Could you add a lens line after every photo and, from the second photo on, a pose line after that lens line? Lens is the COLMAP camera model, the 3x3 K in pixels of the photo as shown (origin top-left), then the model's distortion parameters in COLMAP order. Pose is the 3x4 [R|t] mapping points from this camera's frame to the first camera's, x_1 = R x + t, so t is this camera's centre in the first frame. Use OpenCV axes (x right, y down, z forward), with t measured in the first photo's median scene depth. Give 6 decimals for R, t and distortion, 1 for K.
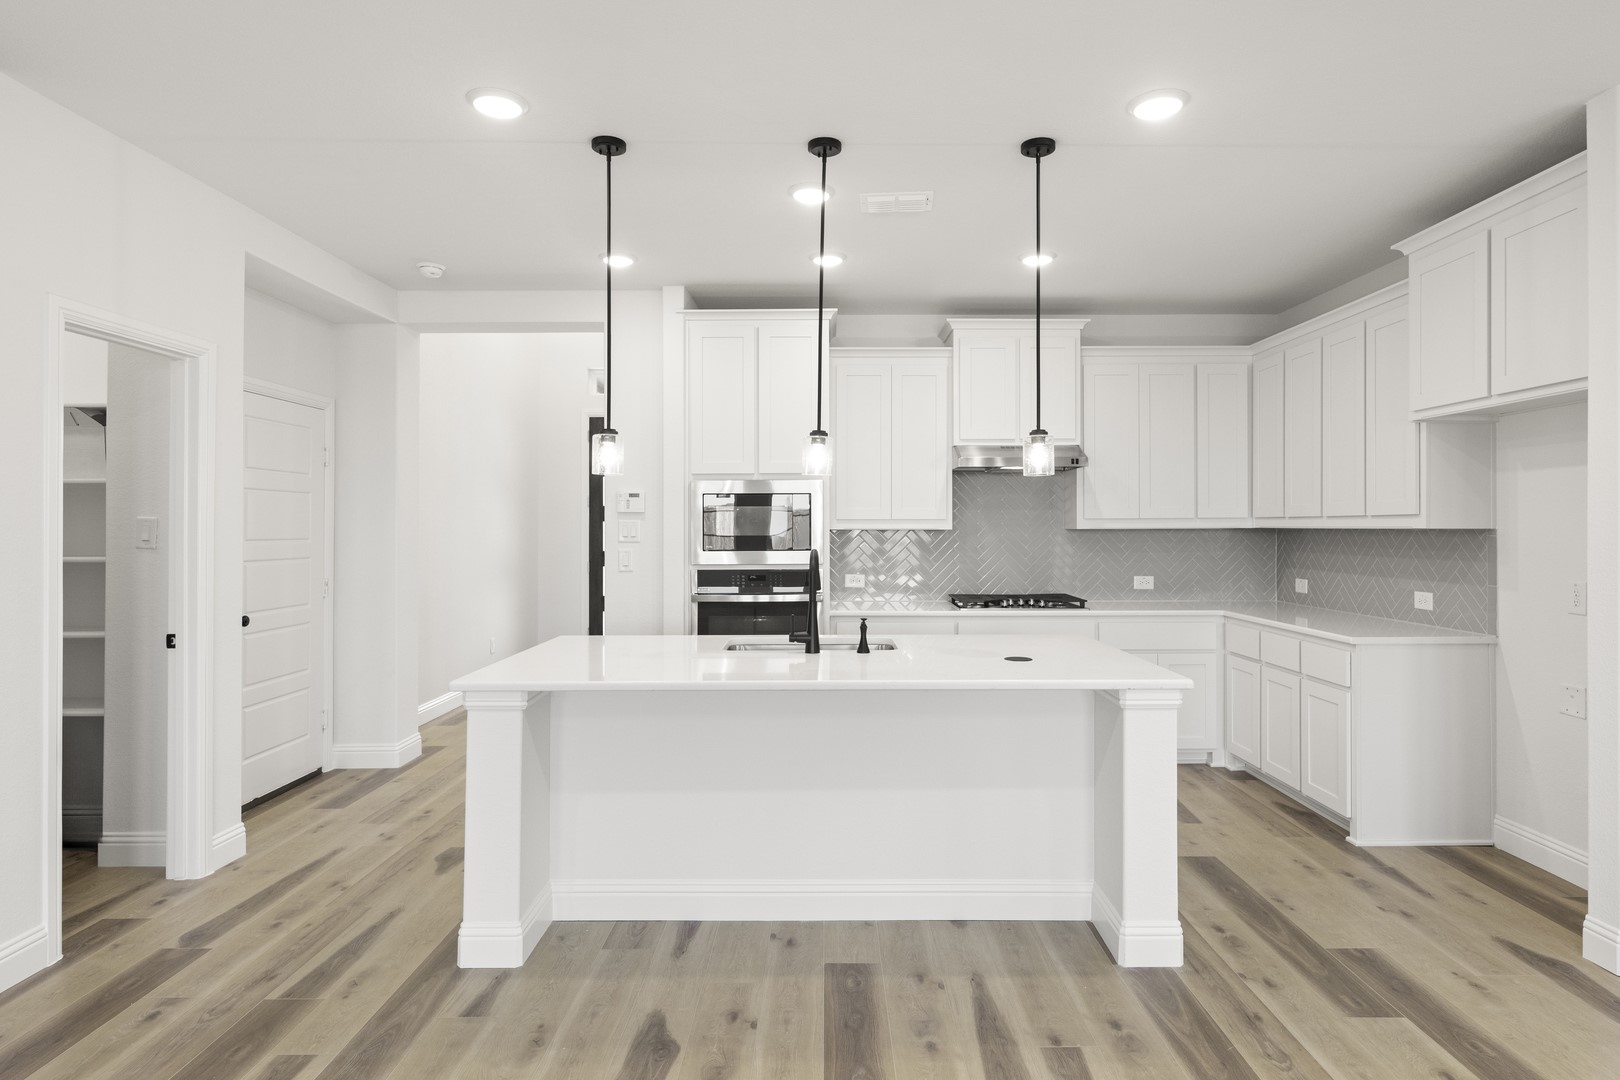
lens RADIAL K [[881.9, 0, 826.7], [0, 881.9, 525.4], [0, 0, 1]] dist [0.000566, -0.001596]
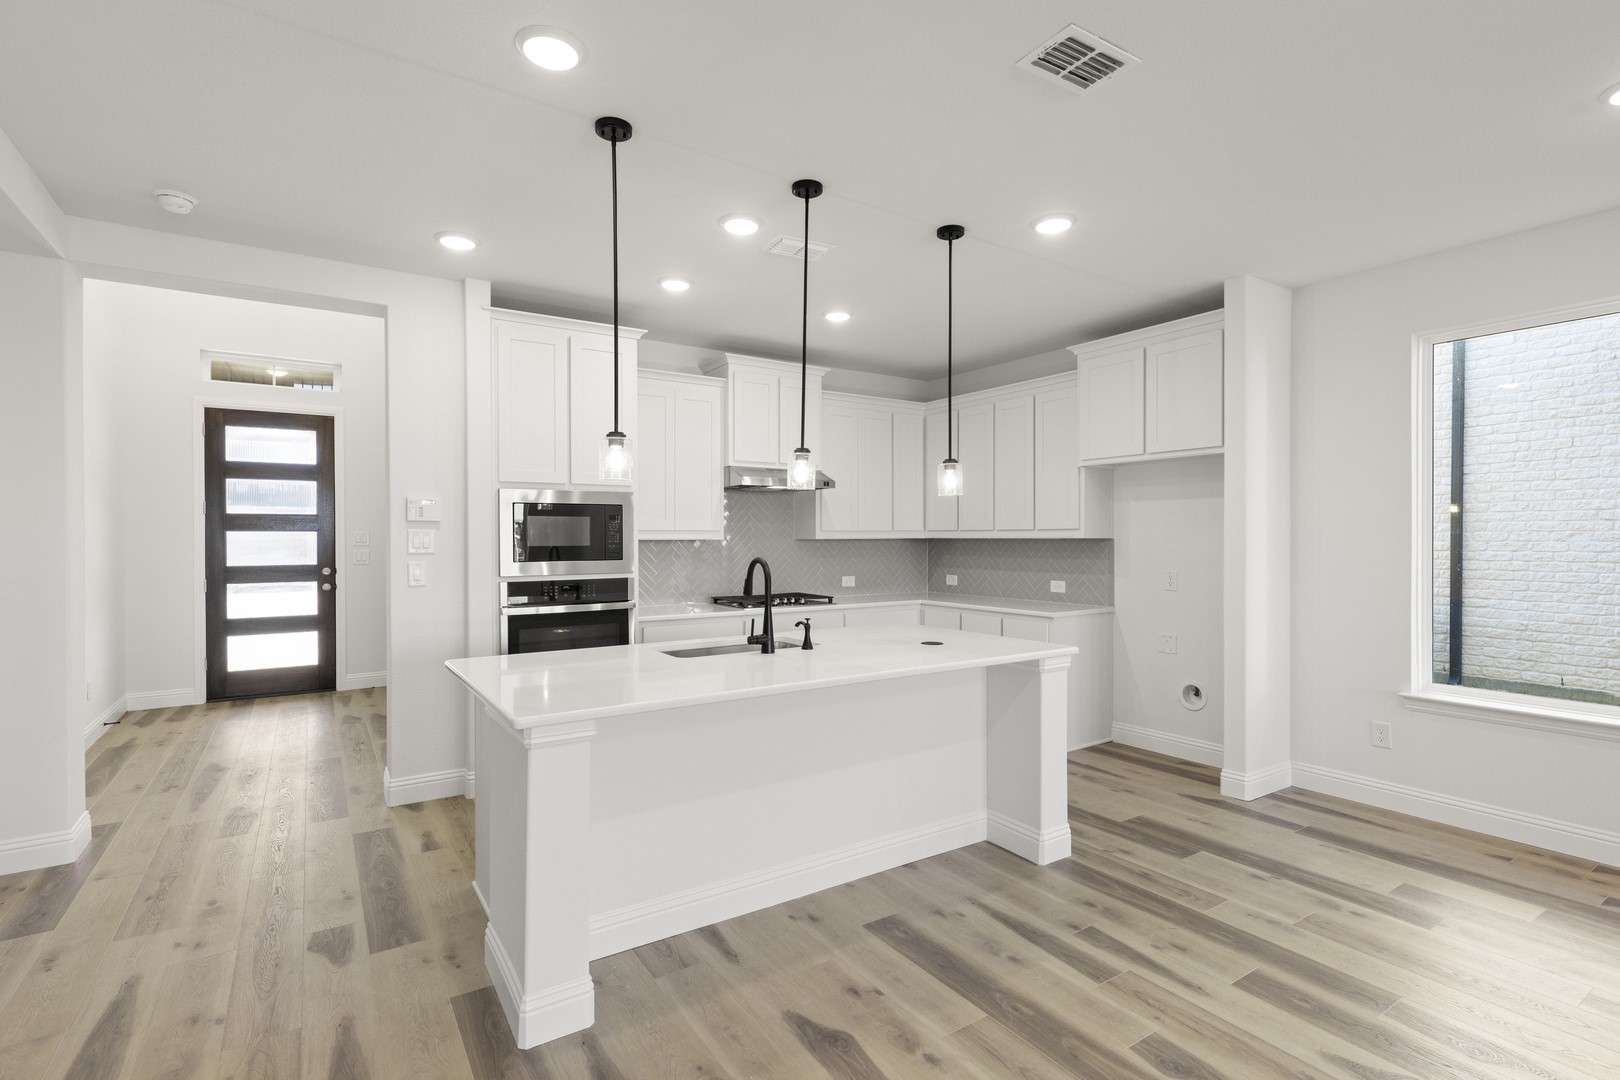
lens RADIAL K [[761.3, 0, 815.2], [0, 761.3, 544.9], [0, 0, 1]] dist [0.000895, -0.000477]
pose [[0.834376, -0.005051, 0.551172, -0.423080], [-0.000546, 0.999950, 0.009989, 0.002232], [-0.551195, -0.008636, 0.834332, 0.166334]]
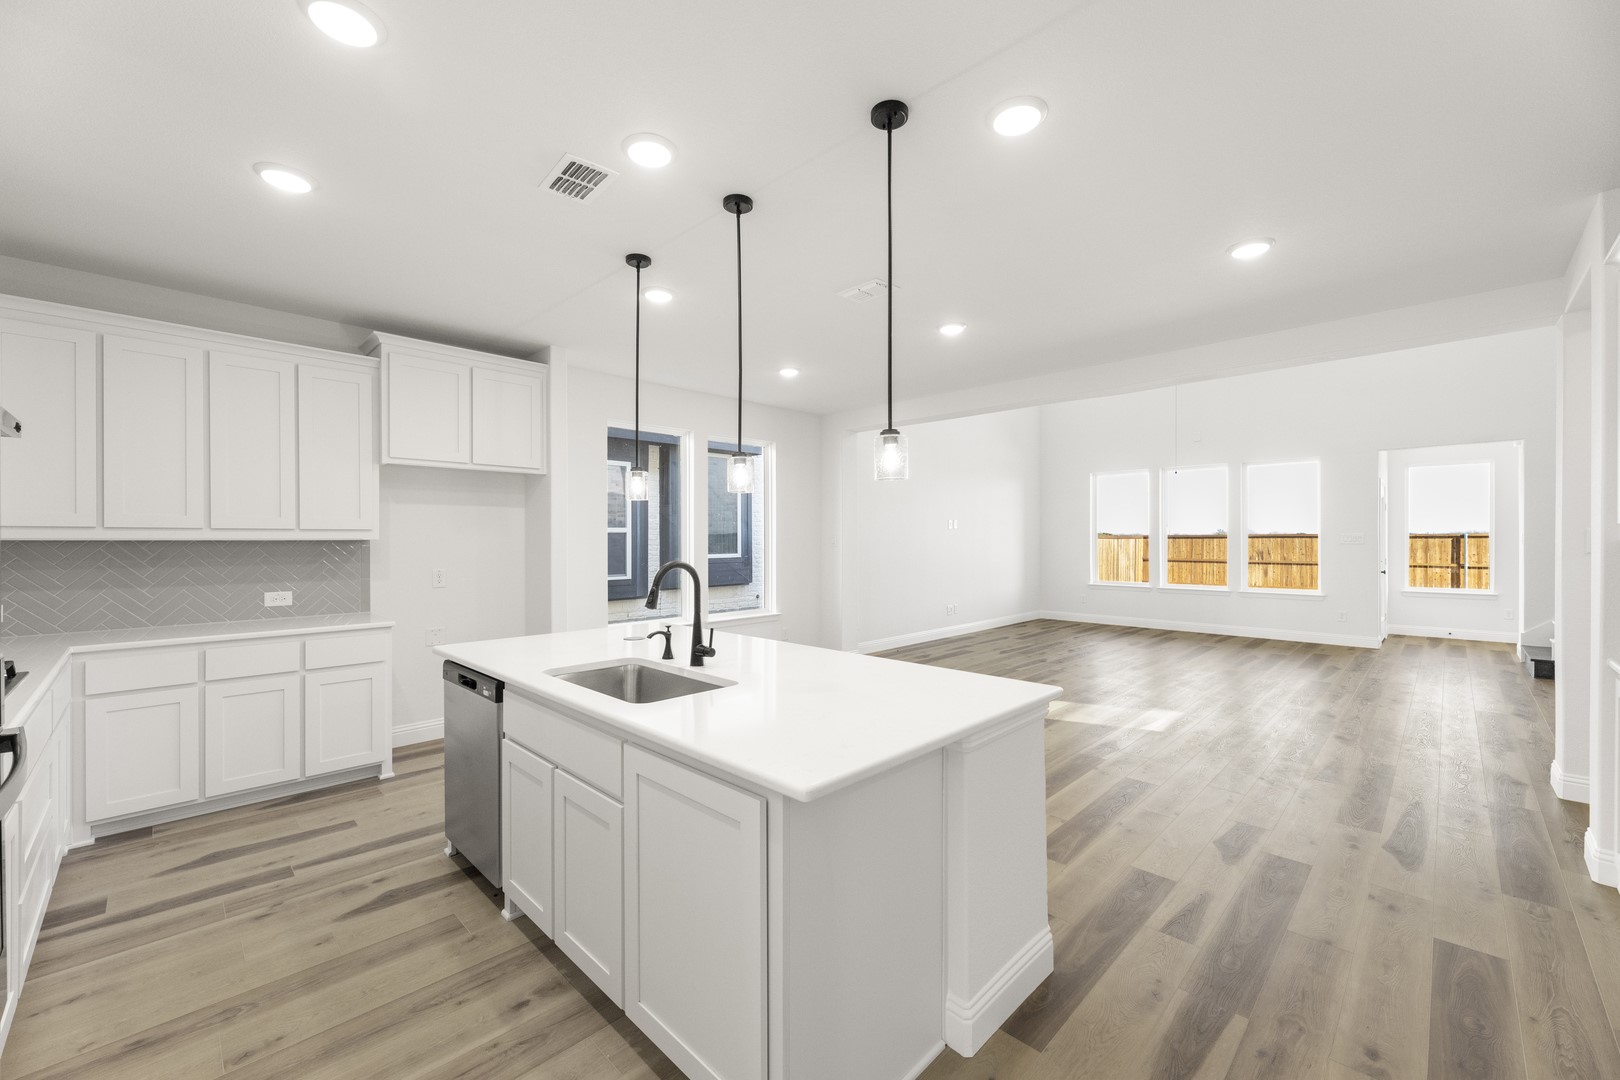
lens RADIAL K [[647.0, 0, 804.6], [0, 647.0, 546.9], [0, 0, 1]] dist [0.002561, -0.000151]
pose [[-0.706641, -0.007331, 0.707534, -0.535690], [-0.000281, 0.999949, 0.010080, 0.004320], [-0.707572, 0.006925, -0.706607, 1.248442]]
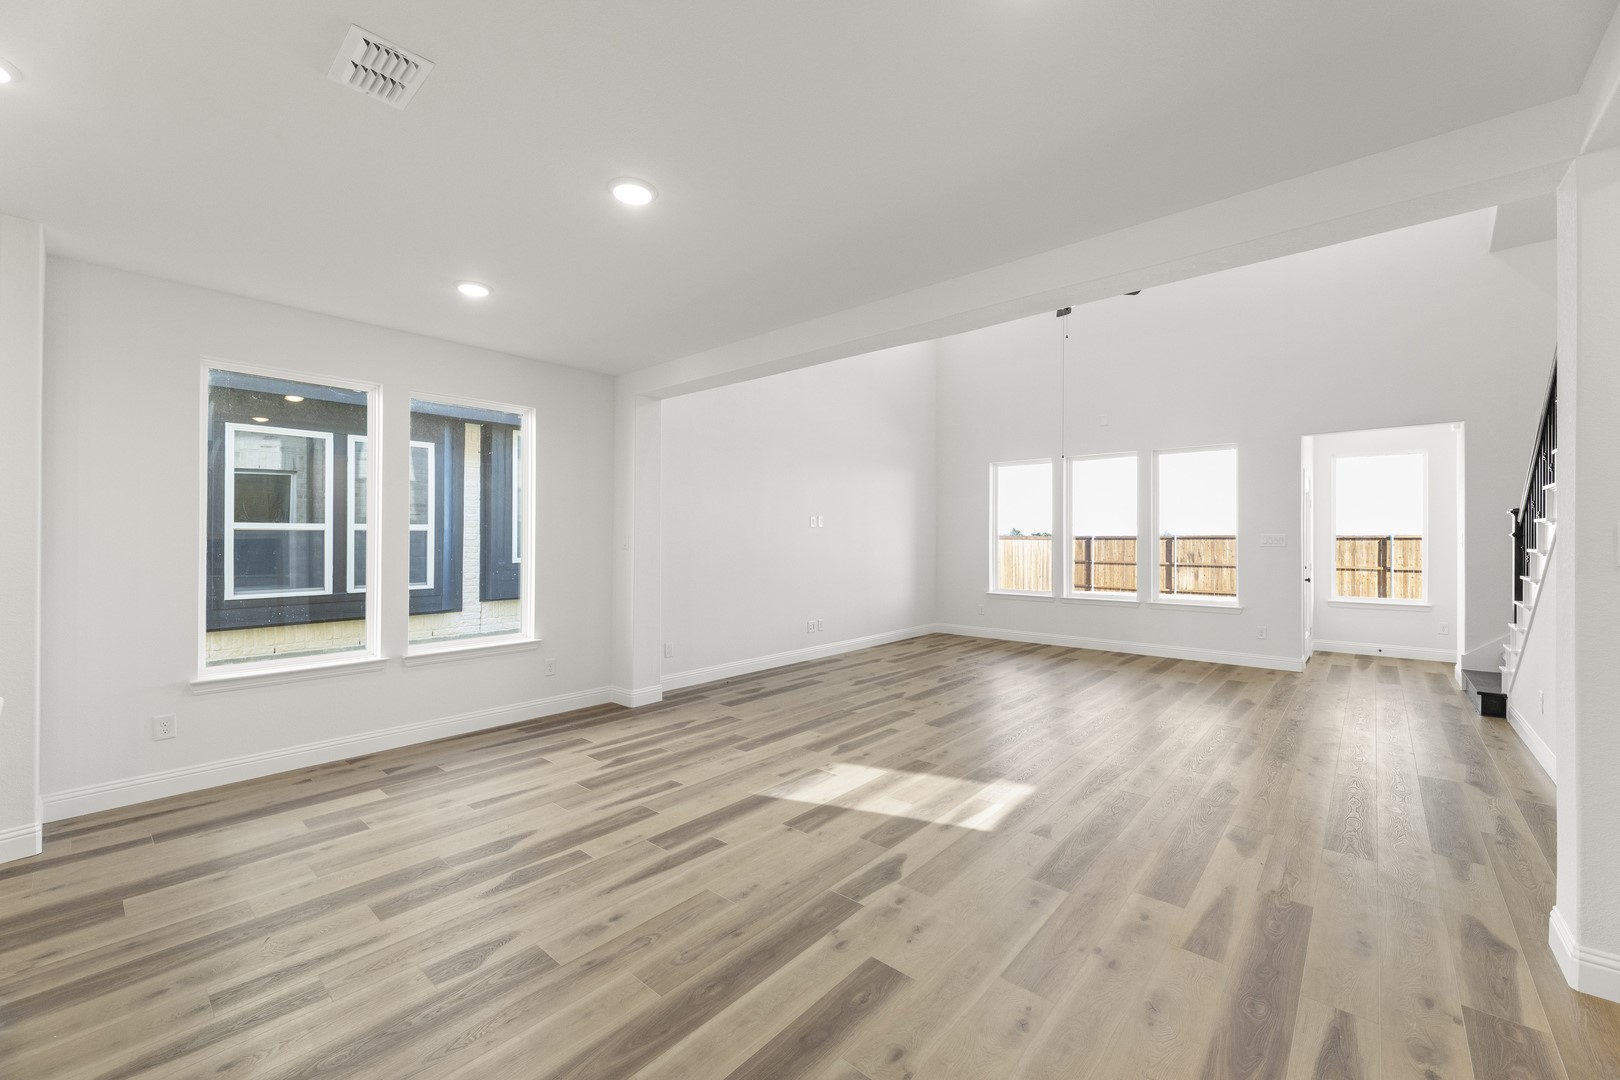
lens RADIAL K [[647.0, 0, 824.7], [0, 647.0, 545.9], [0, 0, 1]] dist [0.002561, -0.000151]
pose [[-0.761234, -0.006846, 0.648441, -0.519714], [-0.002438, 0.999967, 0.007694, 0.002952], [-0.648472, 0.004276, -0.761226, 0.682888]]
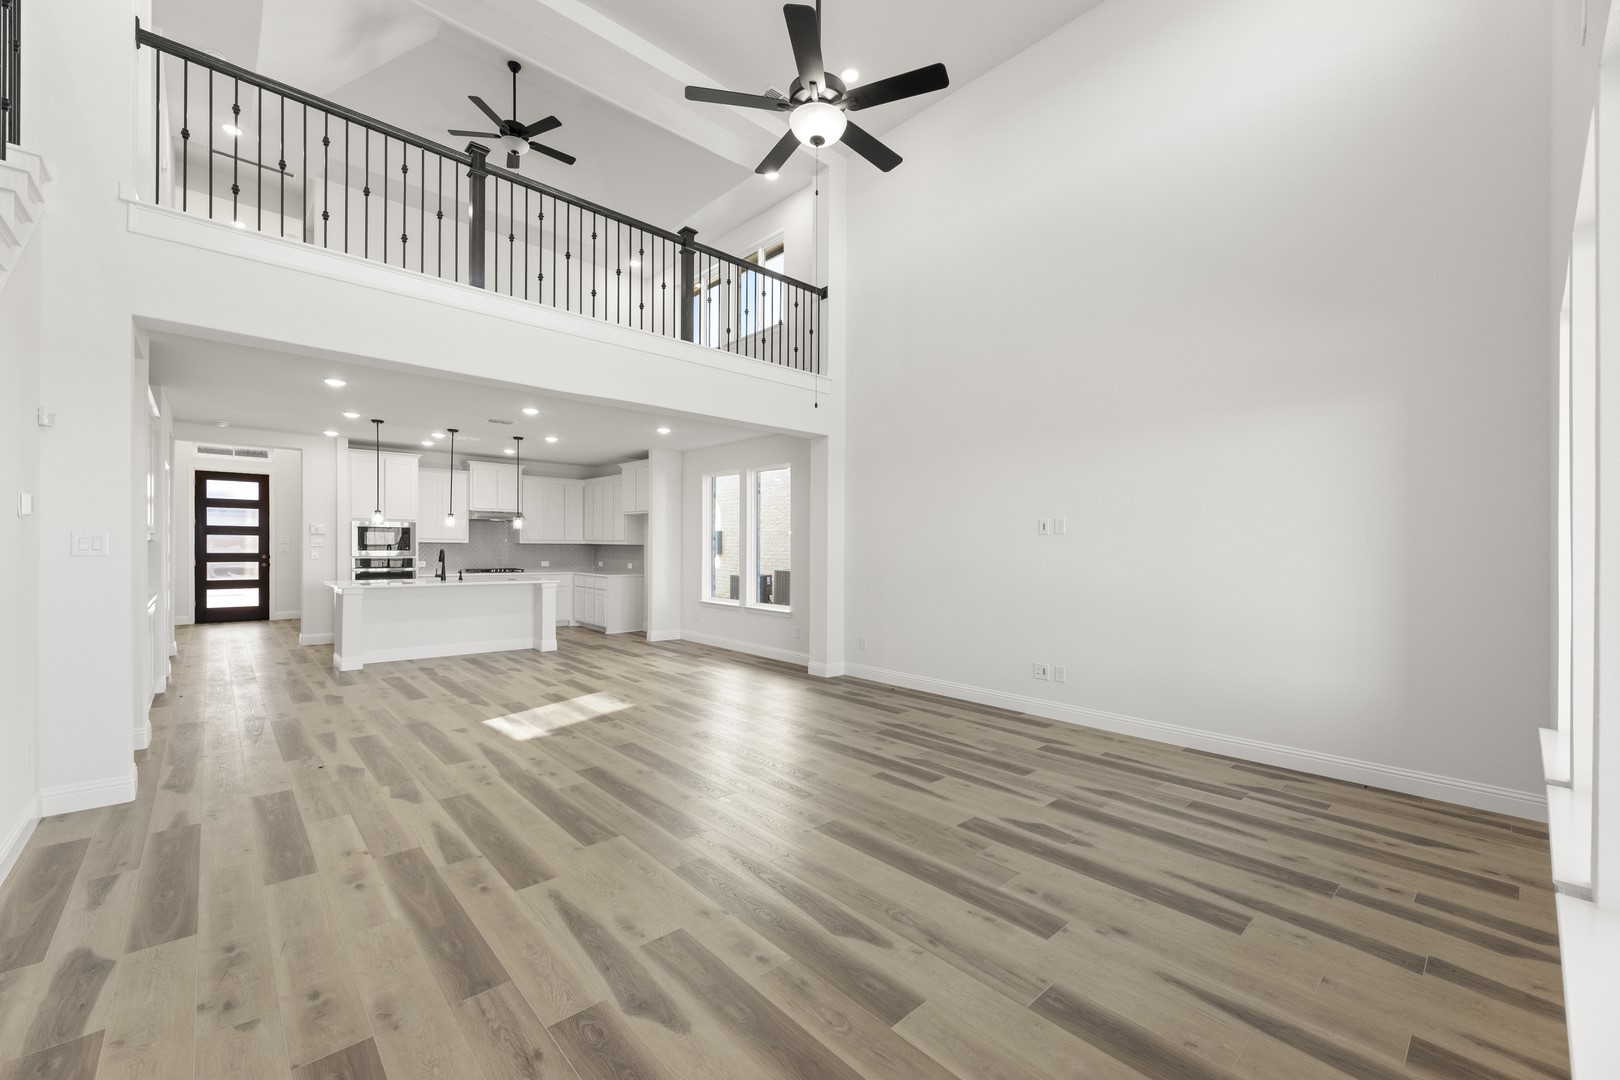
lens RADIAL K [[647.0, 0, 808.4], [0, 647.0, 554.6], [0, 0, 1]] dist [0.002561, -0.000151]
pose [[0.736693, 0.001143, 0.676227, -0.559557], [-0.015102, 0.999777, 0.014764, -0.005903], [-0.676059, -0.021089, 0.736546, -1.452756]]
